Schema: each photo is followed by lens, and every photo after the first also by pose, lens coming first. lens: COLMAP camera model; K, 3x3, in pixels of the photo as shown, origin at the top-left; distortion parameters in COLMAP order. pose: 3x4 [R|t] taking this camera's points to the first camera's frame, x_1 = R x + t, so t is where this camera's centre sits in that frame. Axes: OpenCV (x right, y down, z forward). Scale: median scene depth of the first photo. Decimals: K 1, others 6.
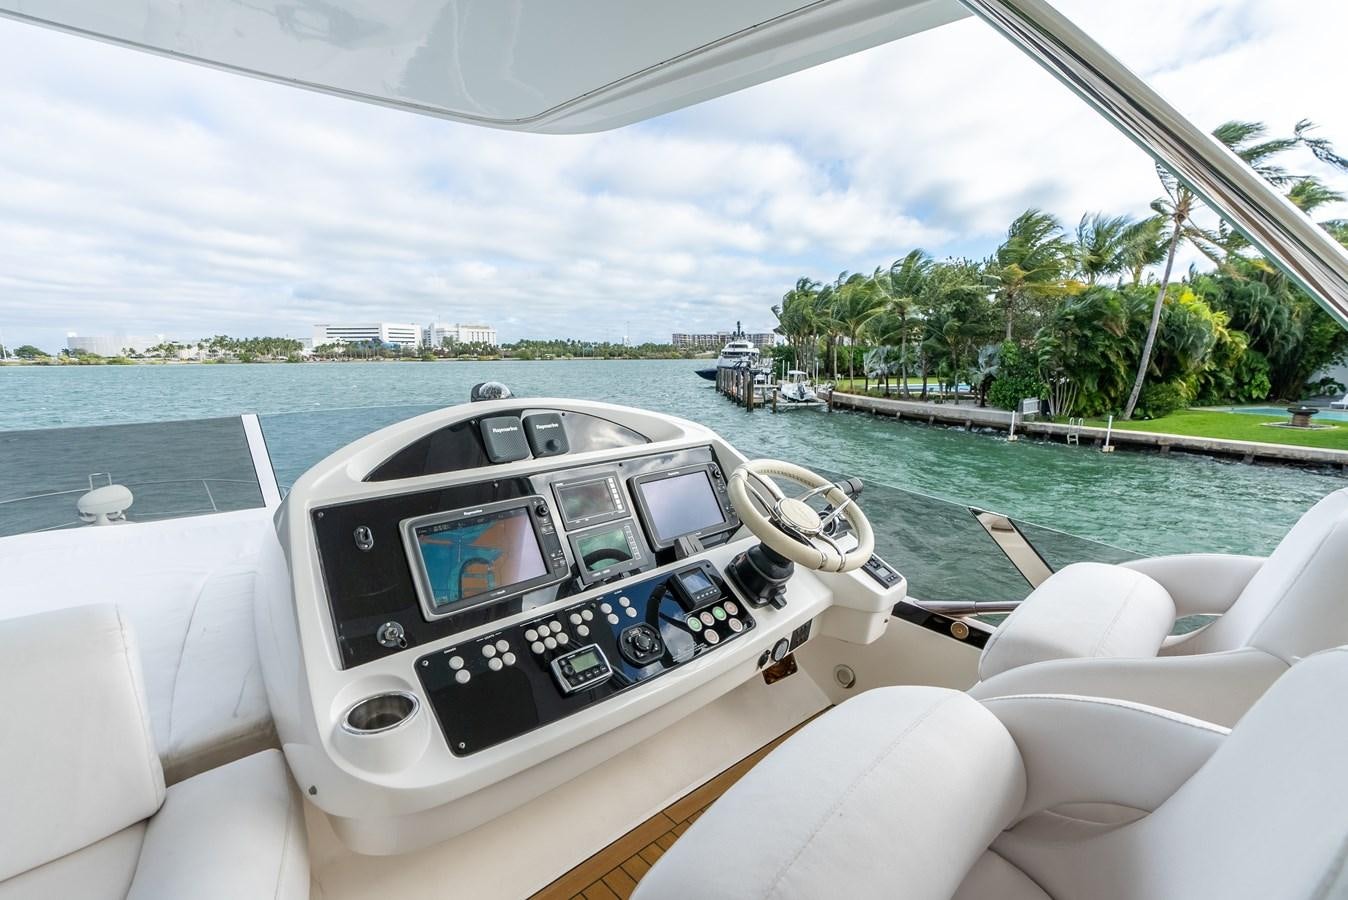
lens RADIAL K [[642.1, 0, 674.0], [0, 642.1, 450.0], [0, 0, 1]] dist [0.000609, 0.000305]
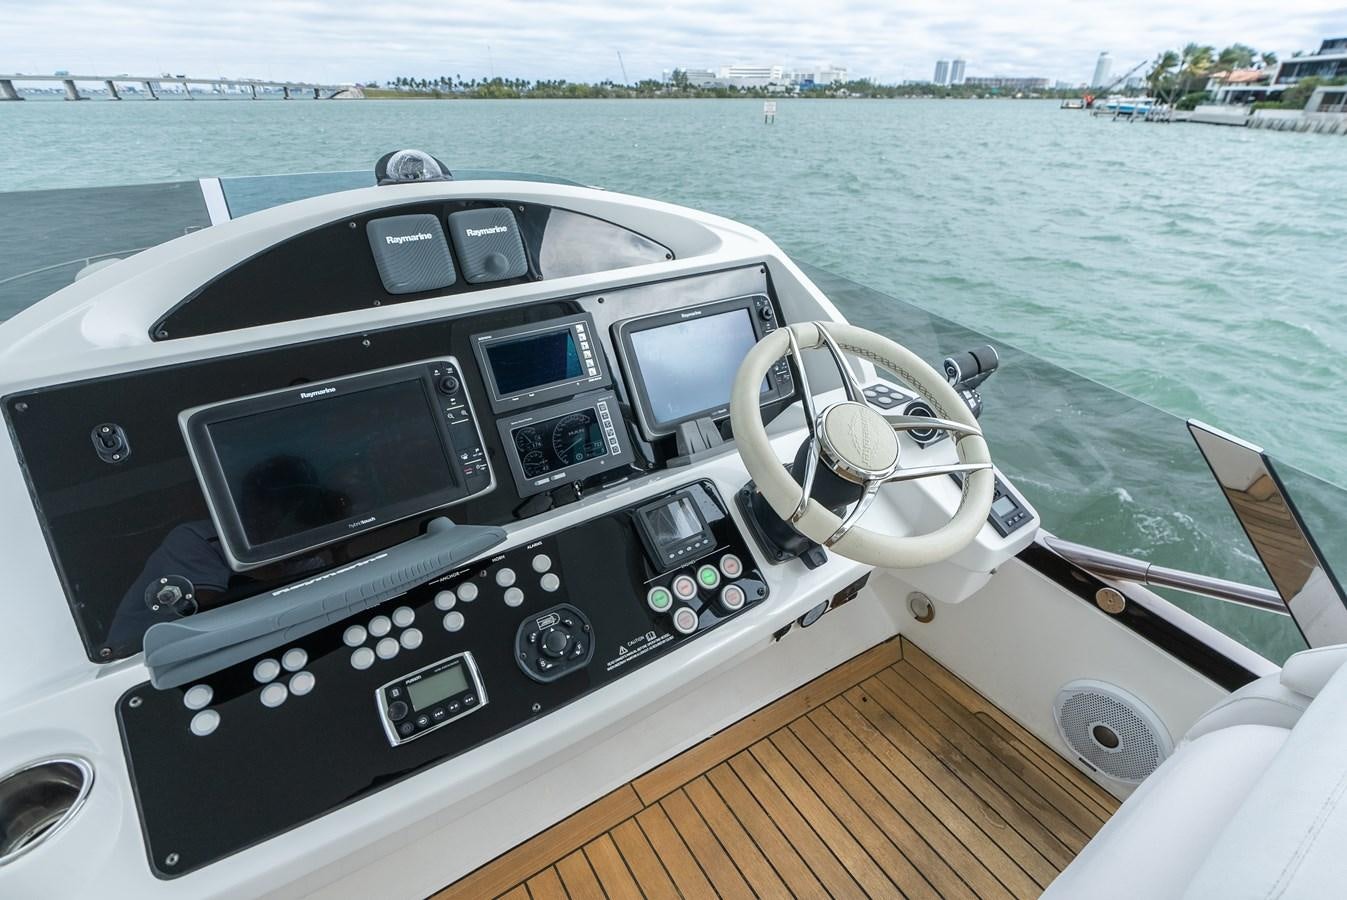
lens RADIAL K [[634.2, 0, 696.3], [0, 634.2, 453.8], [0, 0, 1]] dist [-0.000517, 0.000091]
pose [[0.985219, 0.092594, -0.144116, 0.142786], [-0.033922, 0.930116, 0.365696, -0.086273], [0.167906, -0.355402, 0.919509, 0.492370]]
